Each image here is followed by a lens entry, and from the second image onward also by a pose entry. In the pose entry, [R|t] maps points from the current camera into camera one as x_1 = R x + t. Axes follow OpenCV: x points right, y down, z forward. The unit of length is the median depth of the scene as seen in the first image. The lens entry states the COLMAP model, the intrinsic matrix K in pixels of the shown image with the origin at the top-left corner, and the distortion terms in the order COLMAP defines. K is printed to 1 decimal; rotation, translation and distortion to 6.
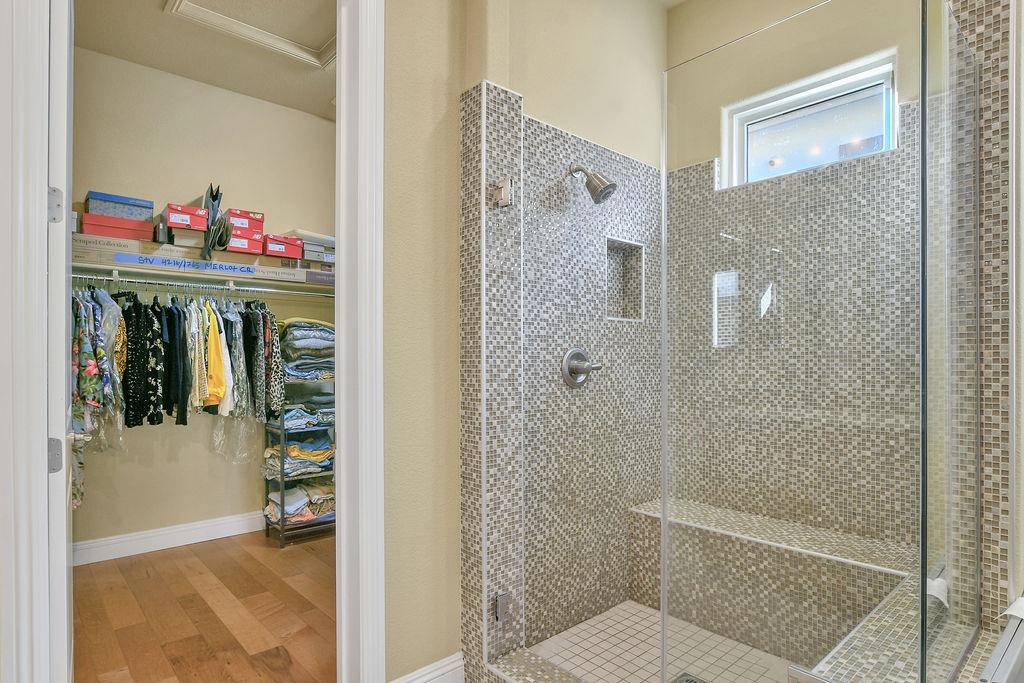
lens RADIAL K [[568.3, 0, 538.9], [0, 568.3, 360.3], [0, 0, 1]] dist [-0.021493, 0.004667]
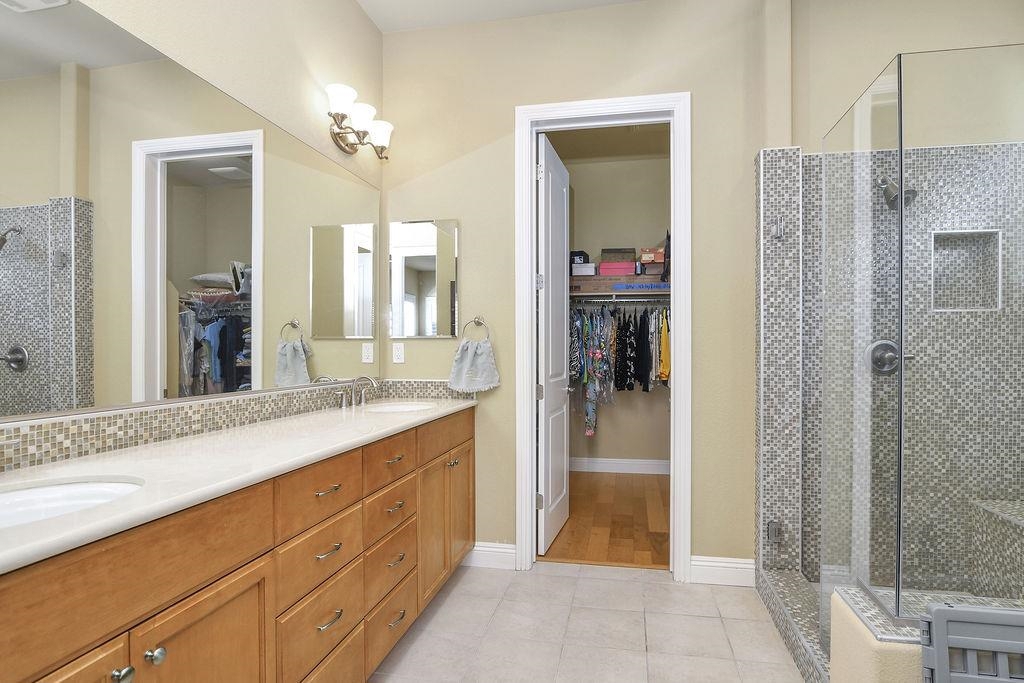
lens RADIAL K [[568.3, 0, 512.2], [0, 568.3, 348.6], [0, 0, 1]] dist [-0.021493, 0.004667]
pose [[0.569144, -0.000262, -0.822238, 0.451908], [-0.001381, 0.999998, -0.001274, -0.001365], [0.822237, 0.001861, 0.569143, -0.191901]]
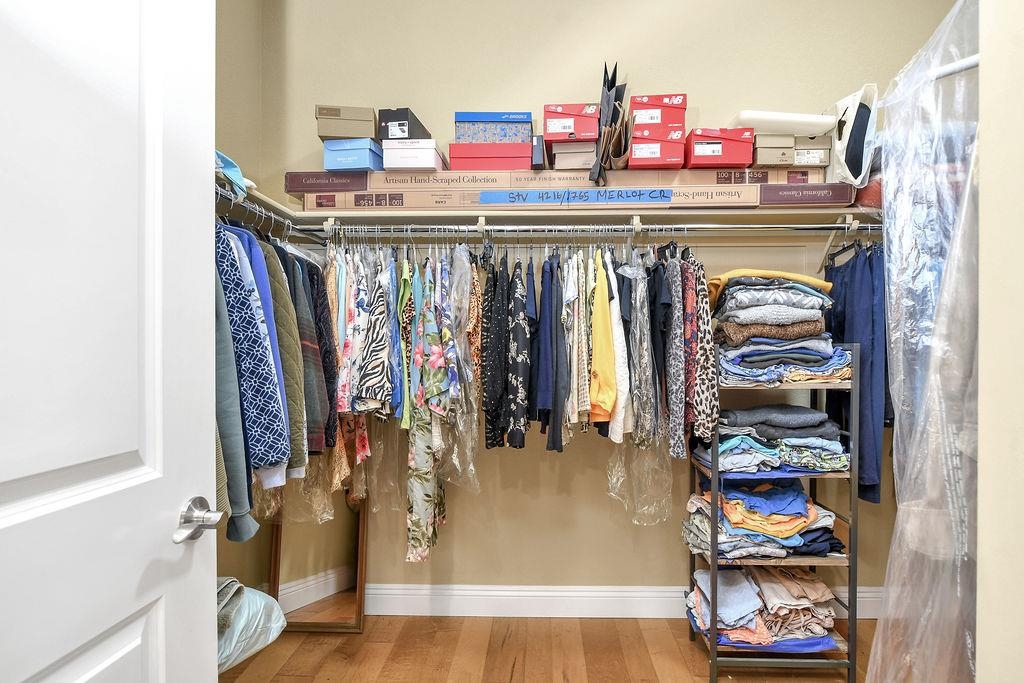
lens RADIAL K [[568.3, 0, 519.1], [0, 568.3, 349.7], [0, 0, 1]] dist [-0.021493, 0.004667]
pose [[0.695596, 0.007078, -0.718398, -0.222170], [0.000389, 0.999948, 0.010229, -0.002485], [0.718433, -0.007395, 0.695557, 0.559402]]
